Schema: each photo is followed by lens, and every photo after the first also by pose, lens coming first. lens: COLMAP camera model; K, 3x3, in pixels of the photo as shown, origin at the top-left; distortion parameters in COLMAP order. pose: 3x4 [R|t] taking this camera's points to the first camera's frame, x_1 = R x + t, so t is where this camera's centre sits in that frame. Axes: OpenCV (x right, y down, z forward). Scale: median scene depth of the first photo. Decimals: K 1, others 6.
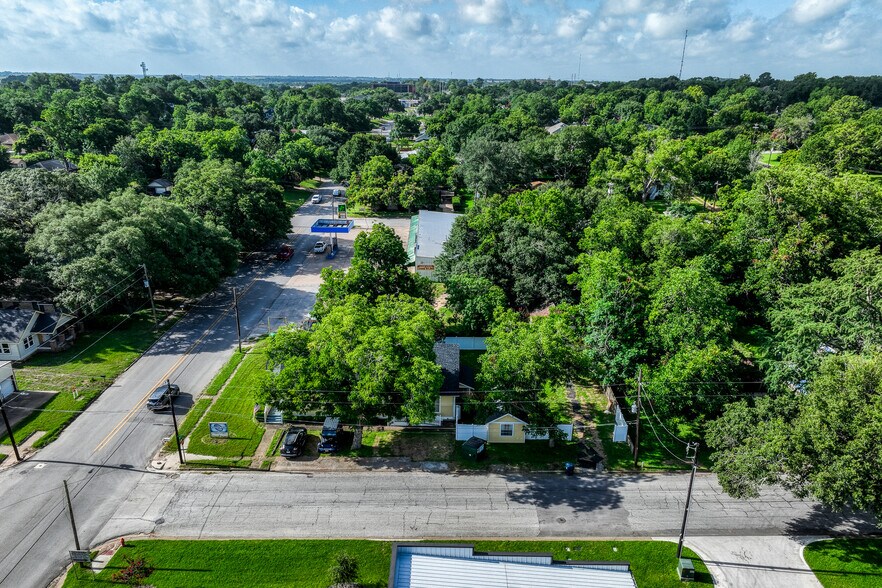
lens RADIAL K [[634.6, 0, 436.1], [0, 634.6, 298.3], [0, 0, 1]] dist [-0.002833, -0.000623]
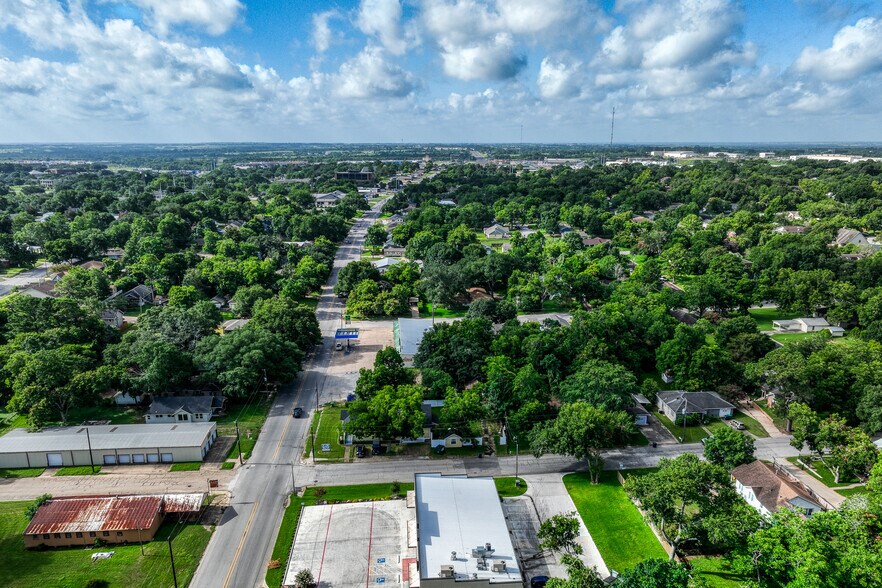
lens RADIAL K [[630.9, 0, 441.0], [0, 630.9, 294.0], [0, 0, 1]] dist [0.004381, 0.003006]
pose [[0.996487, -0.029424, 0.078410, -0.080273], [0.036851, 0.994793, -0.095024, -0.089293], [-0.075205, 0.097579, 0.992382, -1.092305]]
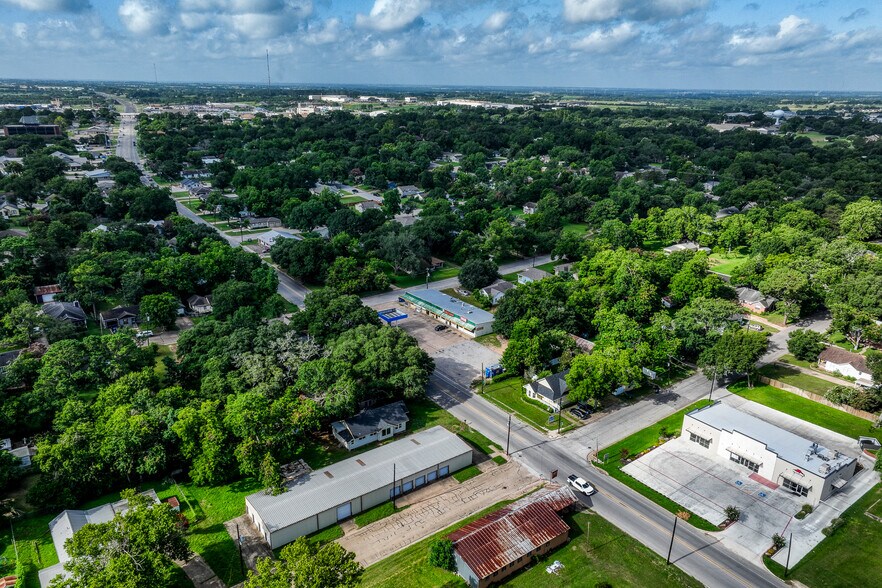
lens RADIAL K [[623.7, 0, 441.0], [0, 623.7, 294.0], [0, 0, 1]] dist [0.004710, 0.002816]
pose [[0.796681, -0.191033, 0.573416, -1.631496], [0.192312, 0.979550, 0.059147, -0.402076], [-0.572989, 0.063154, 0.817126, -0.608167]]
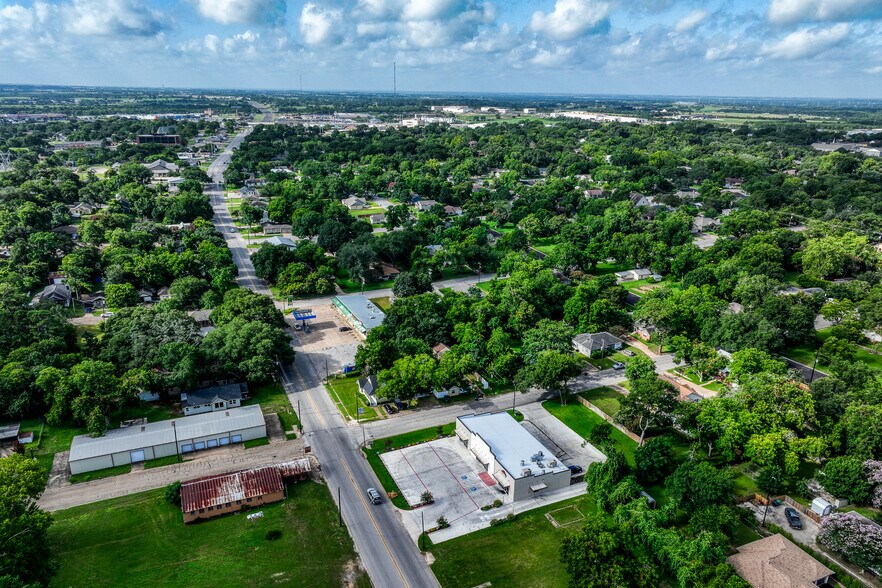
lens RADIAL K [[623.7, 0, 441.0], [0, 623.7, 294.0], [0, 0, 1]] dist [0.004710, 0.002816]
pose [[0.908171, -0.124572, 0.399634, -0.894219], [0.130048, 0.991416, 0.013504, -0.251989], [-0.397885, 0.039708, 0.916575, -1.441602]]
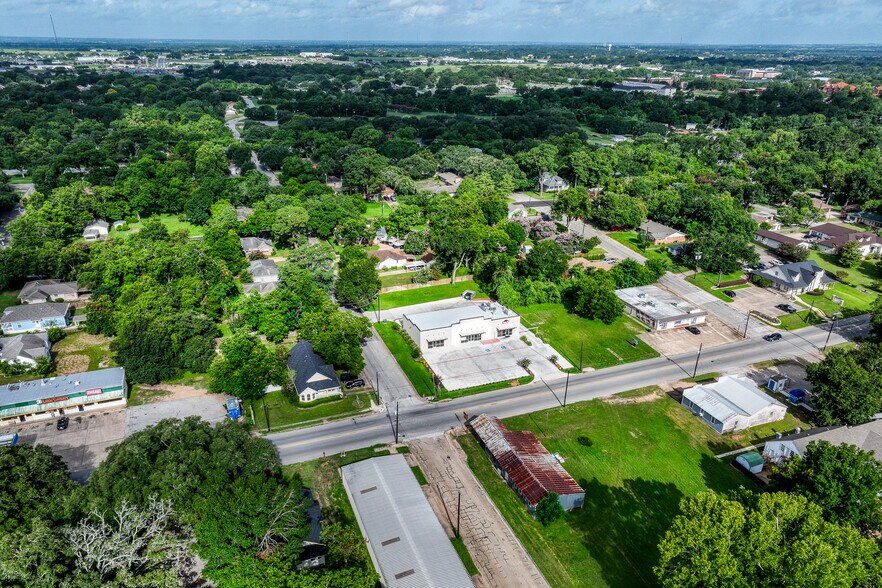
lens RADIAL K [[634.6, 0, 436.1], [0, 634.6, 298.3], [0, 0, 1]] dist [-0.002833, -0.000623]
pose [[-0.375986, -0.360804, 0.853496, -1.931969], [0.293817, 0.827129, 0.479091, -0.950373], [-0.878810, 0.430903, -0.204978, 0.891113]]
